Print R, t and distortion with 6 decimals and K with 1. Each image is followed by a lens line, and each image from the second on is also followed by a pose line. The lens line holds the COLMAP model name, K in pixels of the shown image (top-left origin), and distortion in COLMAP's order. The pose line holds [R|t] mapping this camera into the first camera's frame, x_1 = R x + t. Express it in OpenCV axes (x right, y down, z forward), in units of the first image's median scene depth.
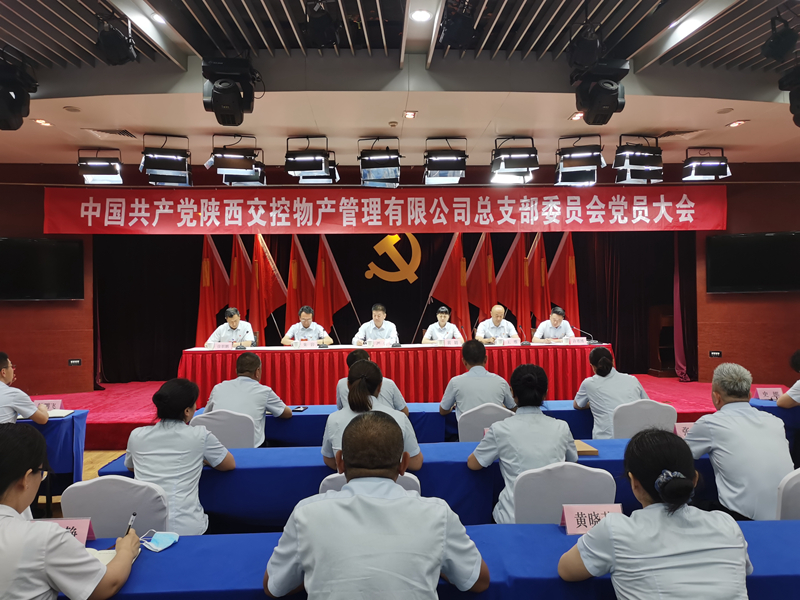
lens RADIAL K [[610.5, 0, 400.0], [0, 610.5, 300.0], [0, 0, 1]] dist [0.045957, -0.038550]
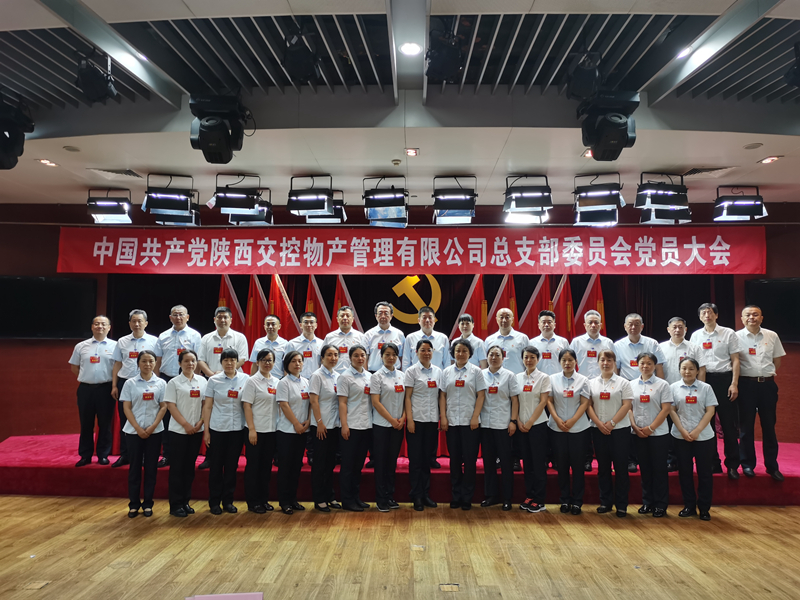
lens RADIAL K [[610.5, 0, 400.0], [0, 610.5, 300.0], [0, 0, 1]] dist [0.045957, -0.038550]
pose [[0.997229, 0.011007, -0.073579, 0.052363], [-0.015770, 0.997795, -0.064477, -0.006813], [0.072707, 0.065458, 0.995203, 0.043901]]
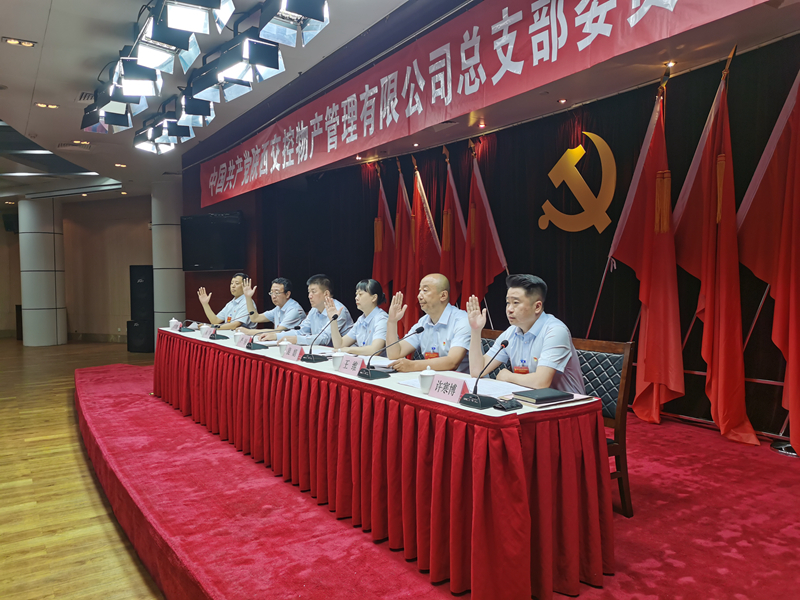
lens RADIAL K [[610.5, 0, 400.0], [0, 610.5, 300.0], [0, 0, 1]] dist [0.045957, -0.038550]
pose [[0.509876, 0.037928, -0.859411, 0.504603], [0.014176, 0.998521, 0.052477, 0.000336], [0.860131, -0.038940, 0.508585, 0.738773]]
